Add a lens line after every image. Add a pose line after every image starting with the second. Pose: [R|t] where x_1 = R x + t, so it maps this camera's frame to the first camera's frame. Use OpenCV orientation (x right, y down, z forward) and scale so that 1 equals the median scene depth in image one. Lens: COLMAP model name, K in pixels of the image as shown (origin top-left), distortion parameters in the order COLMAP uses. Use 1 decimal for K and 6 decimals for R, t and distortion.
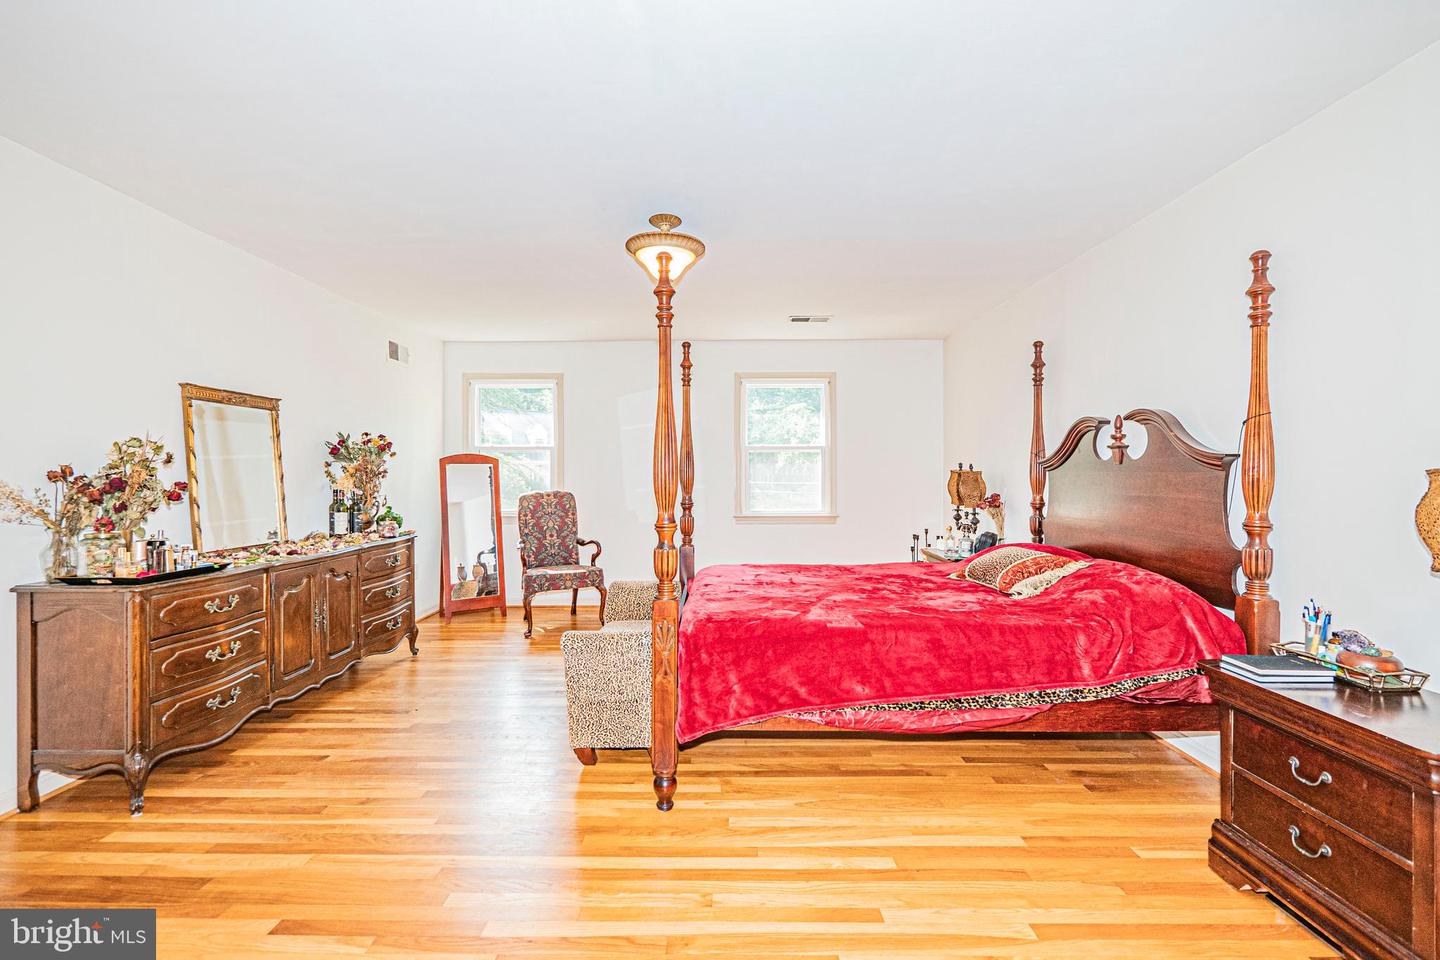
lens RADIAL K [[608.0, 0, 719.2], [0, 608.0, 476.0], [0, 0, 1]] dist [-0.005740, 0.000432]
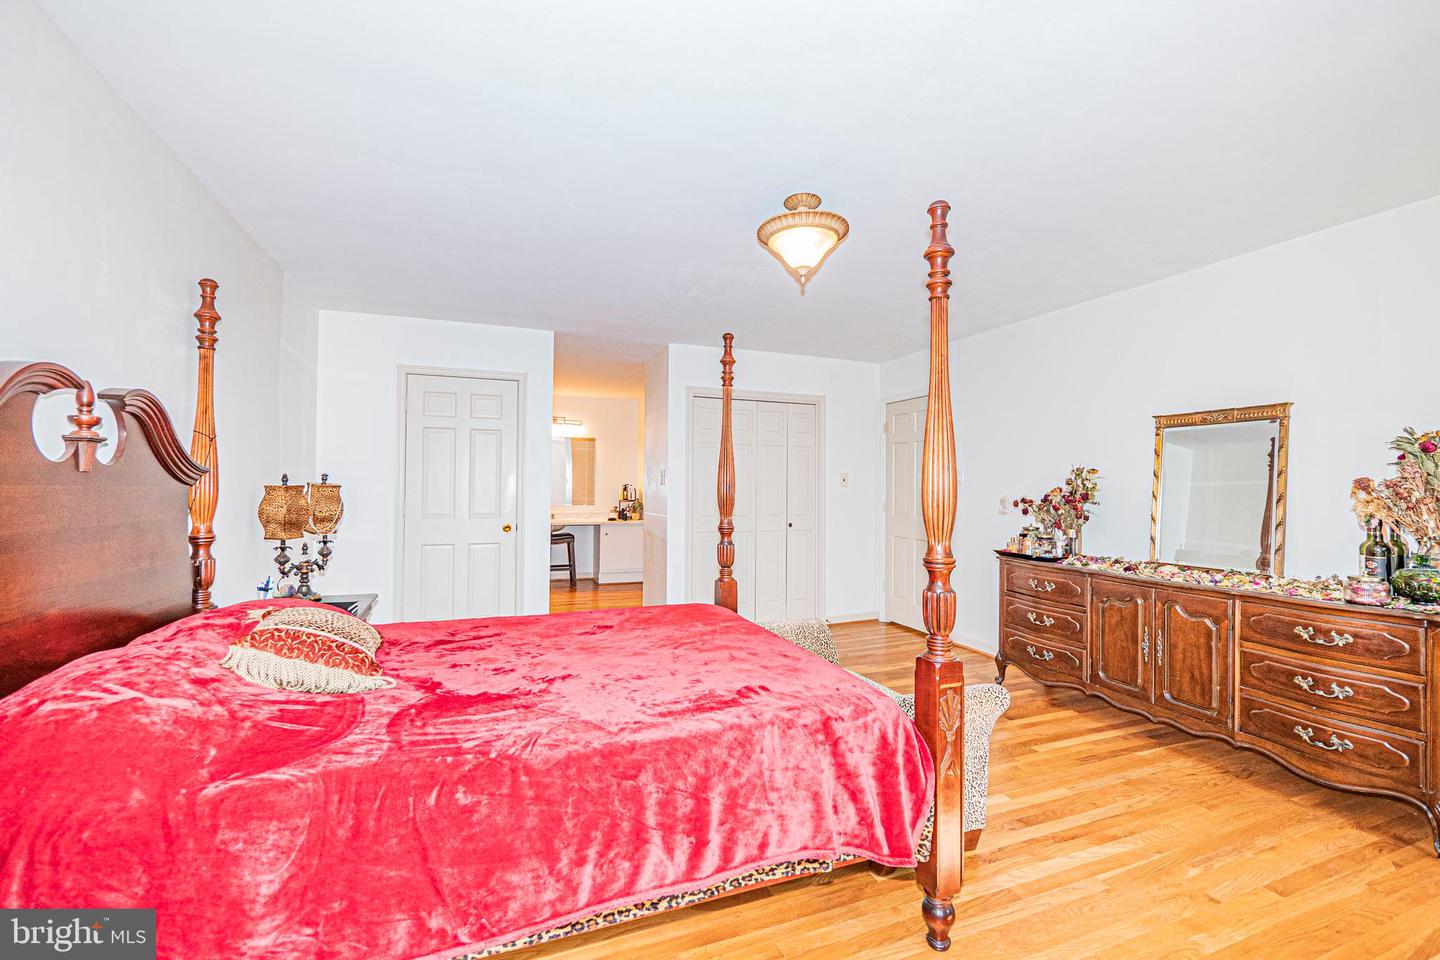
lens RADIAL K [[608.0, 0, 719.2], [0, 608.0, 476.0], [0, 0, 1]] dist [-0.005740, 0.000432]
pose [[-0.929918, -0.013374, -0.367523, 0.329013], [-0.006734, 0.999790, -0.019345, -0.008250], [0.367705, -0.015514, -0.929813, 1.711738]]
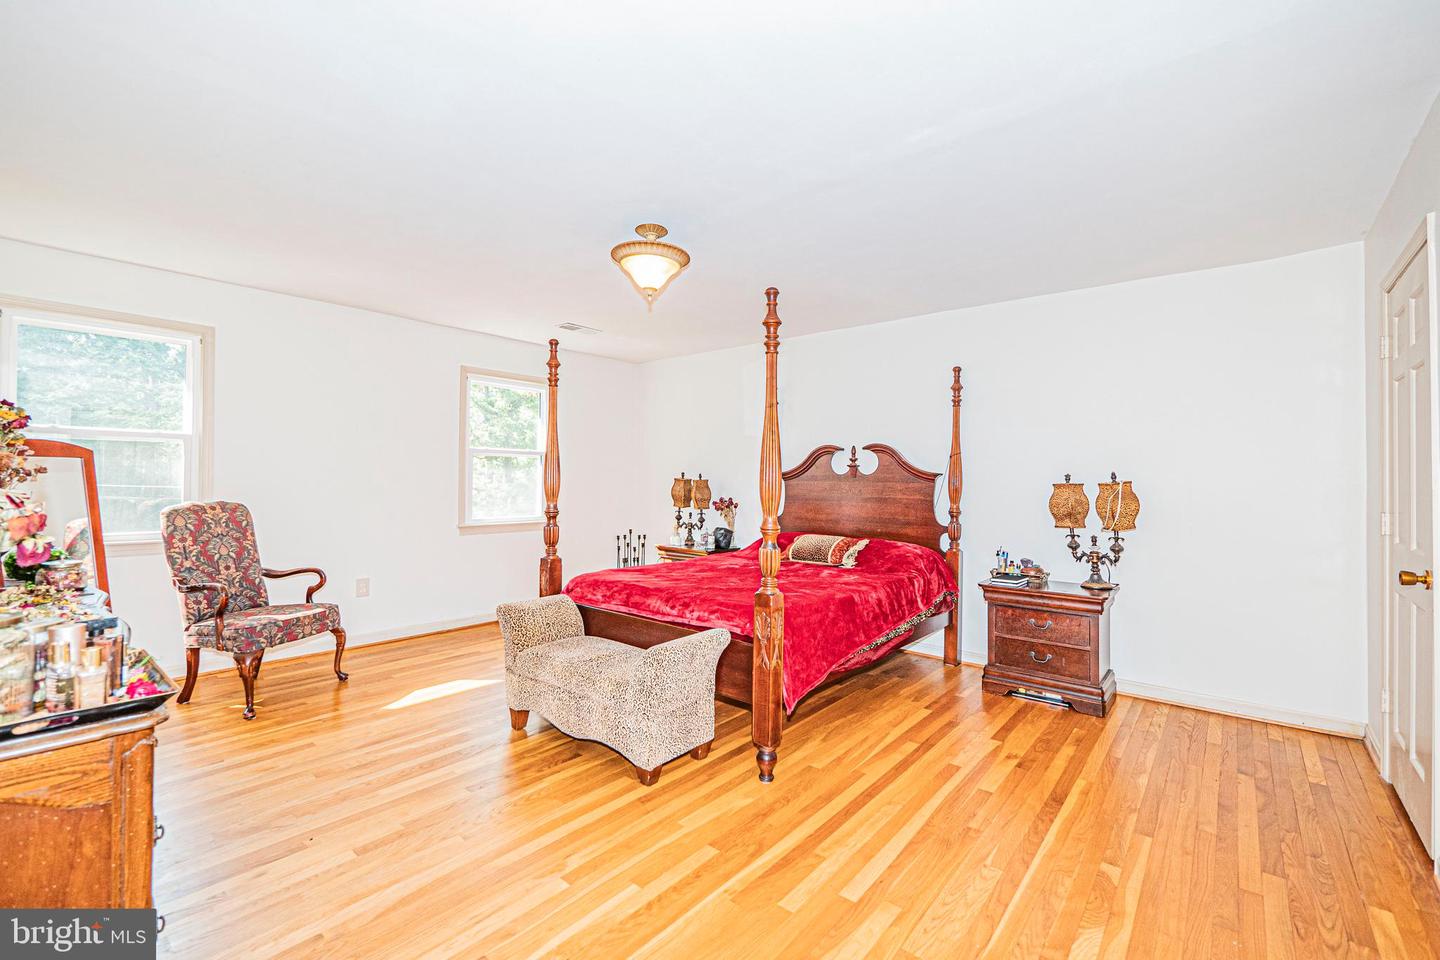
lens RADIAL K [[608.0, 0, 719.2], [0, 608.0, 476.0], [0, 0, 1]] dist [-0.005740, 0.000432]
pose [[0.644383, 0.013534, 0.764583, -0.759408], [-0.009114, 0.999908, -0.010018, -0.003727], [-0.764648, -0.000513, 0.644448, 0.256159]]
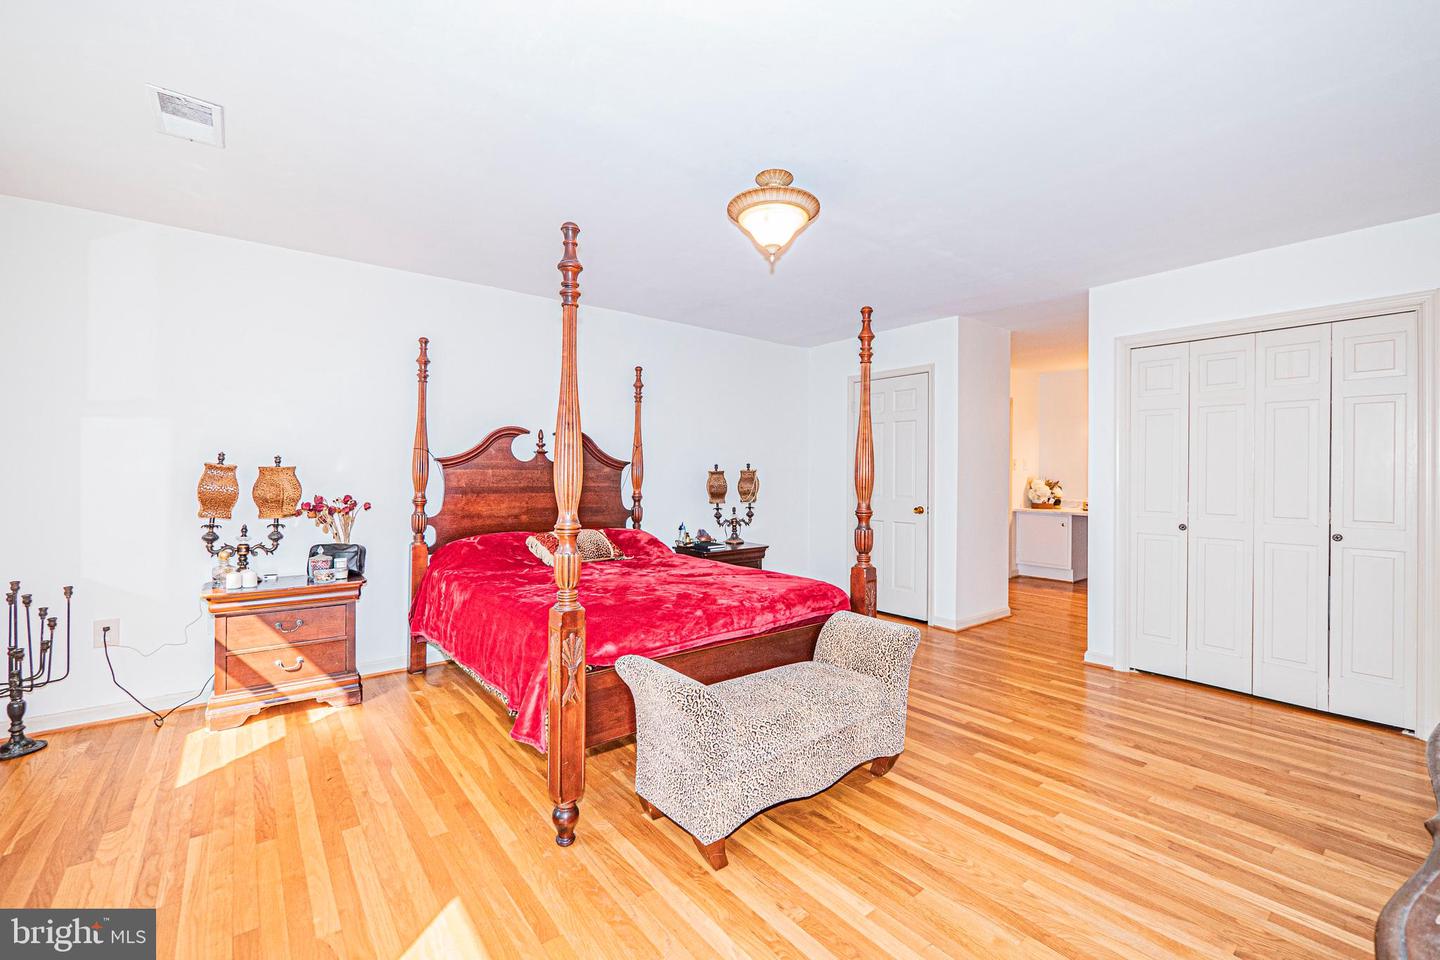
lens RADIAL K [[608.0, 0, 719.2], [0, 608.0, 476.0], [0, 0, 1]] dist [-0.005740, 0.000432]
pose [[-0.621827, -0.007577, 0.783118, -0.696289], [-0.004248, 0.999971, 0.006303, -0.003968], [-0.783143, 0.000593, -0.621841, 1.550149]]
